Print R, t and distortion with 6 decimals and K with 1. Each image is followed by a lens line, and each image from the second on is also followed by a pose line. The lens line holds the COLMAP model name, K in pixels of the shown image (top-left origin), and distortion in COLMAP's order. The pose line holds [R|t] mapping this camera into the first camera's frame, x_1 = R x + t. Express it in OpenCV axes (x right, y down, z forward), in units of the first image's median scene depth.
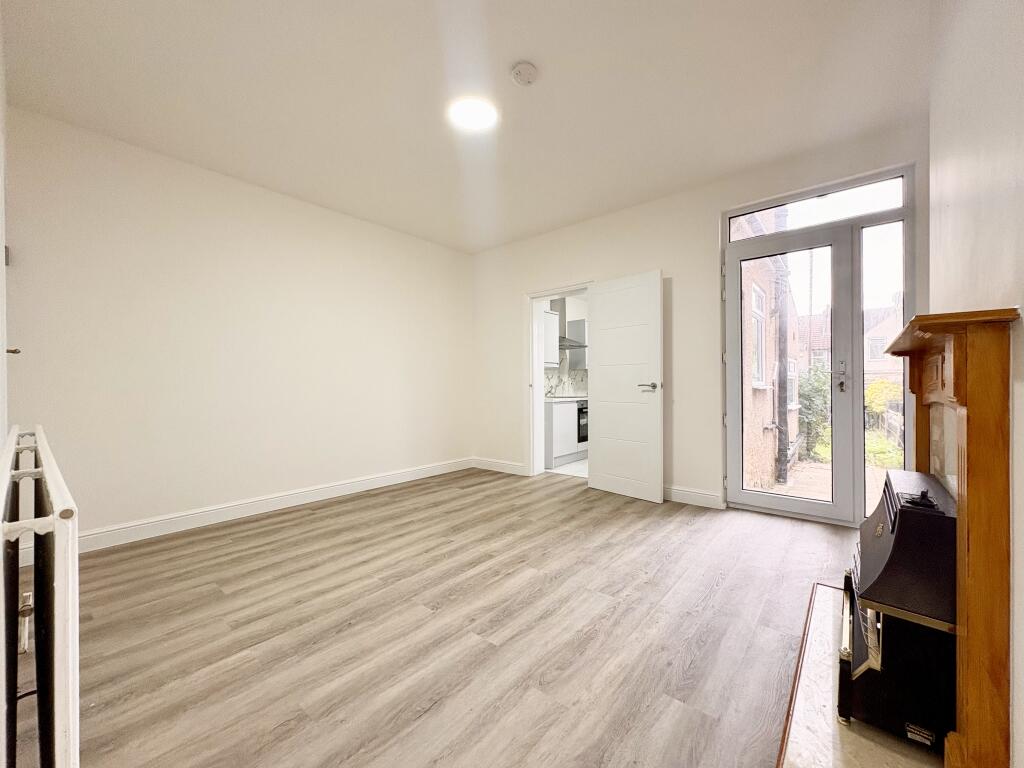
lens RADIAL K [[406.3, 0, 509.3], [0, 406.3, 380.4], [0, 0, 1]] dist [-0.001034, 0.000800]
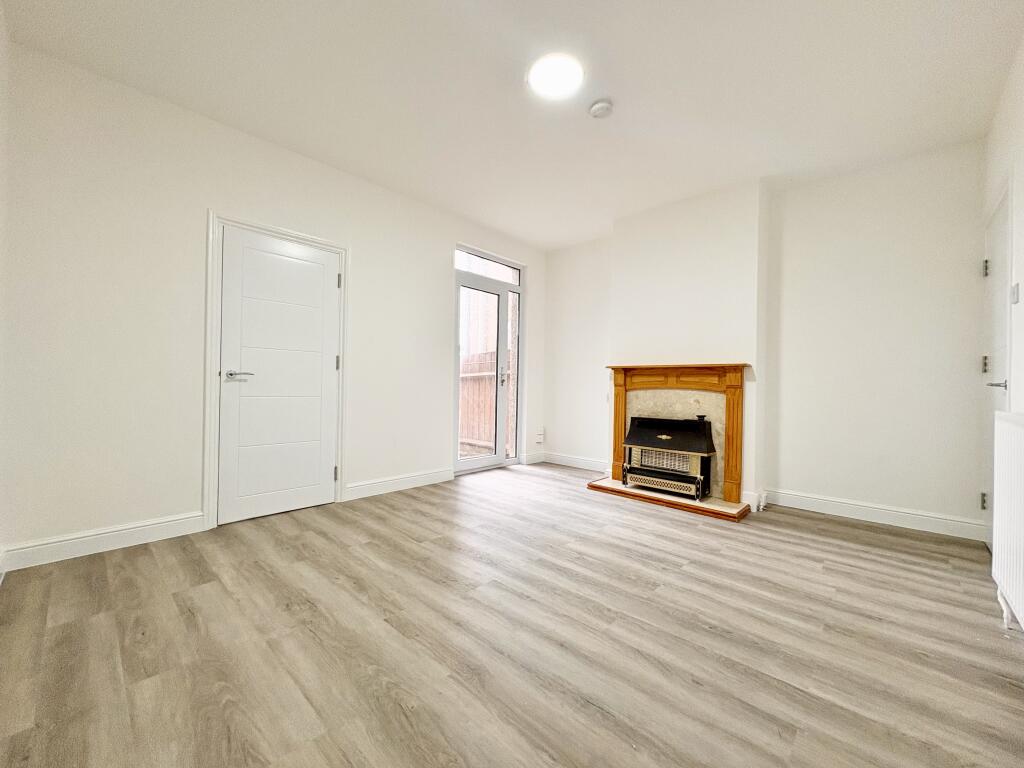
lens RADIAL K [[406.3, 0, 513.4], [0, 406.3, 384.7], [0, 0, 1]] dist [-0.001034, 0.000800]
pose [[0.052372, 0.007363, 0.998601, -1.175482], [-0.026694, 0.999626, -0.005970, 0.047353], [-0.998271, -0.026344, 0.052549, 1.229887]]
